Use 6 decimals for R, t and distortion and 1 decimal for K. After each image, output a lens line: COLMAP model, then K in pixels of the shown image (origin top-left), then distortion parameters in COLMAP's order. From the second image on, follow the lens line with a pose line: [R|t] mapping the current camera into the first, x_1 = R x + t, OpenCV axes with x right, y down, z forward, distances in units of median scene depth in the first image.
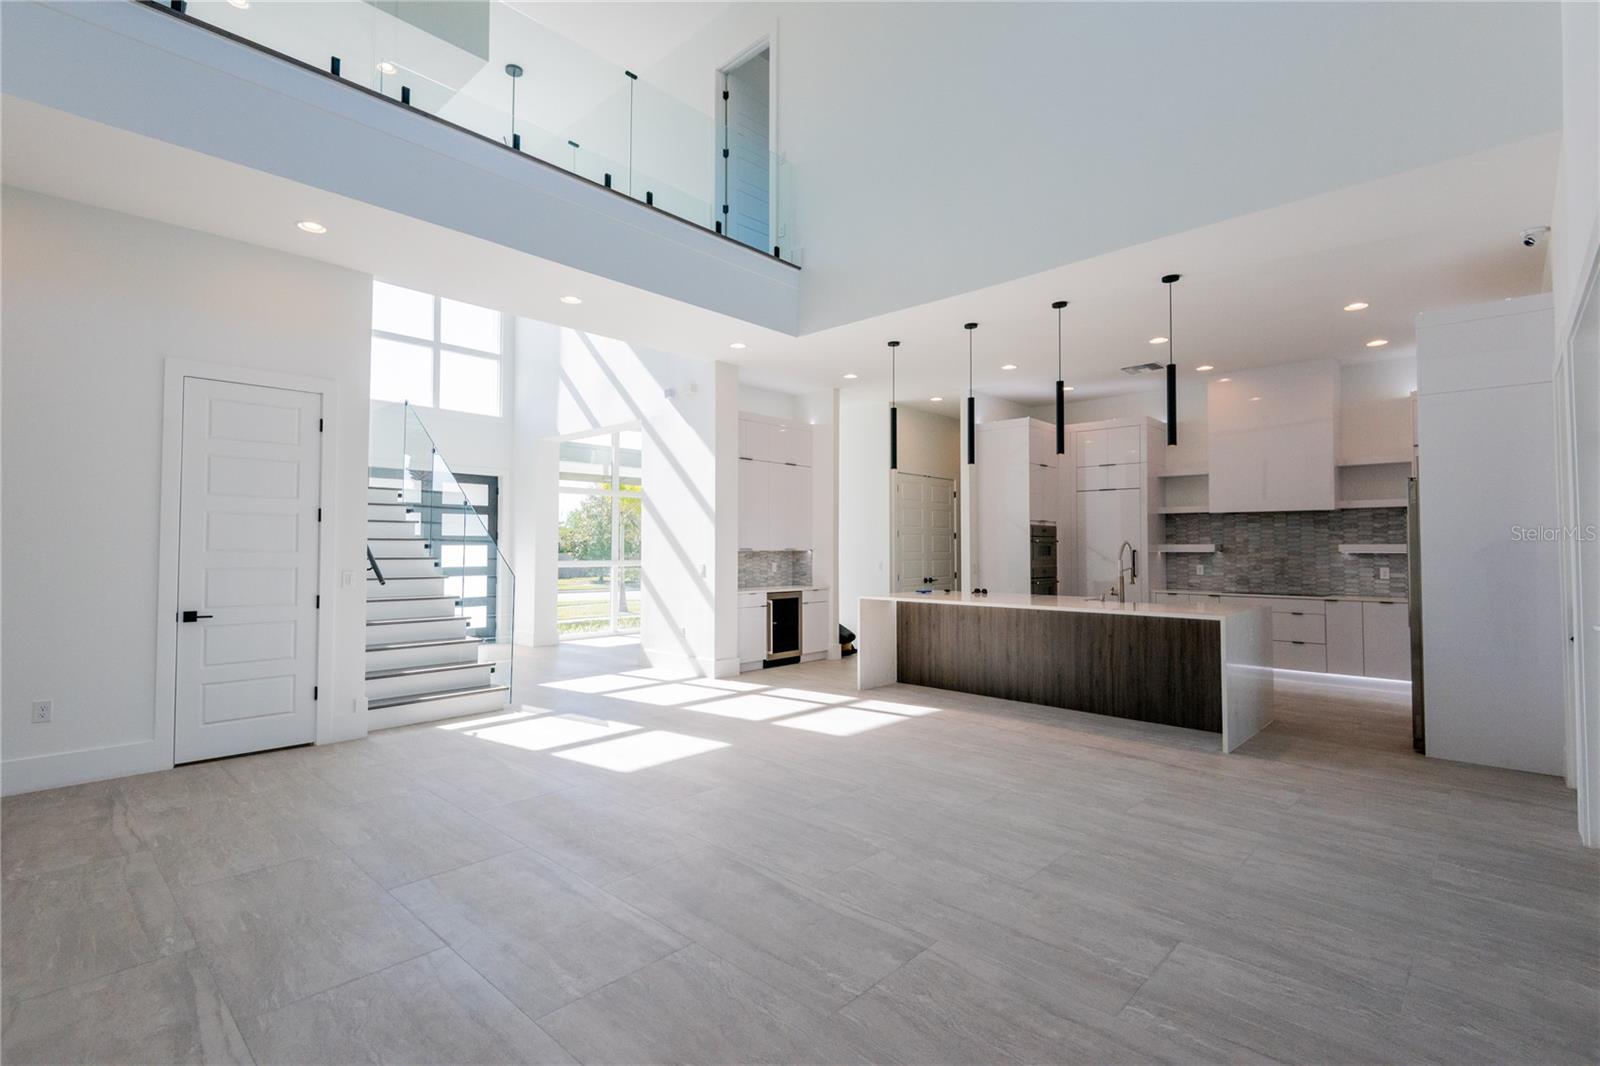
lens RADIAL K [[732.2, 0, 793.2], [0, 732.2, 526.8], [0, 0, 1]] dist [-0.001709, -0.001008]
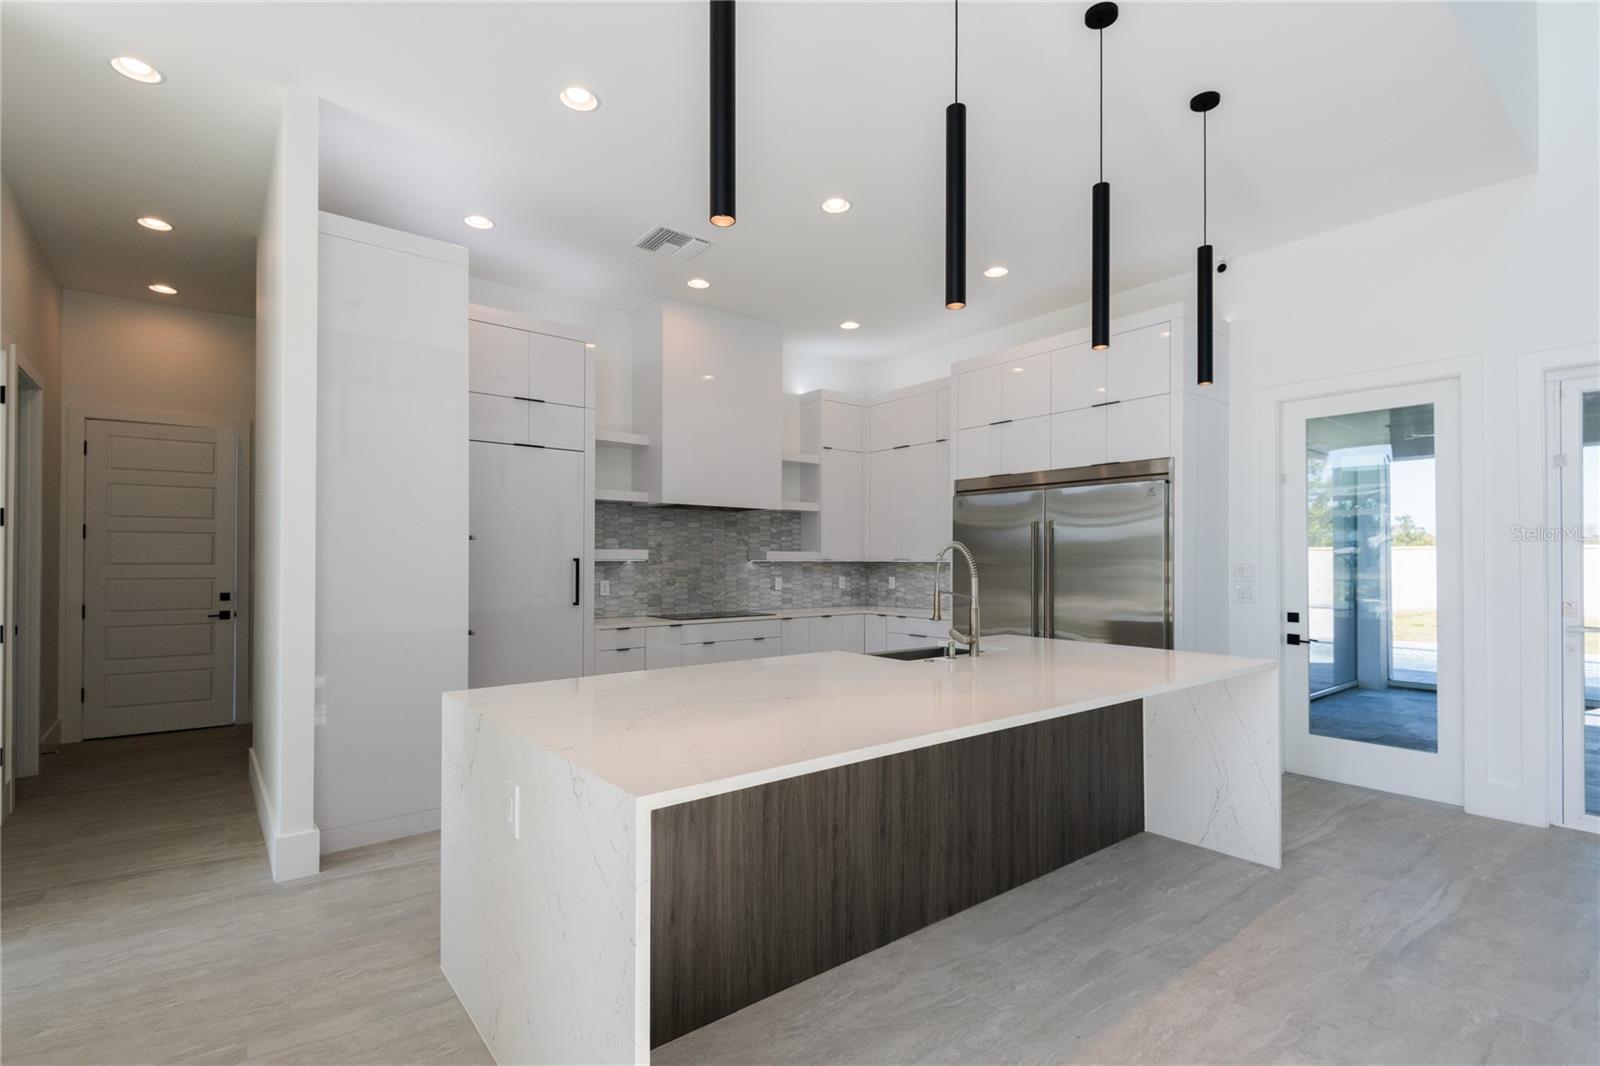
lens RADIAL K [[735.4, 0, 777.6], [0, 735.4, 542.1], [0, 0, 1]] dist [0.001575, -0.000228]
pose [[0.161030, 0.019830, 0.986750, -0.084540], [-0.031209, 0.999400, -0.014991, 0.024402], [-0.986456, -0.028381, 0.161552, 0.808533]]
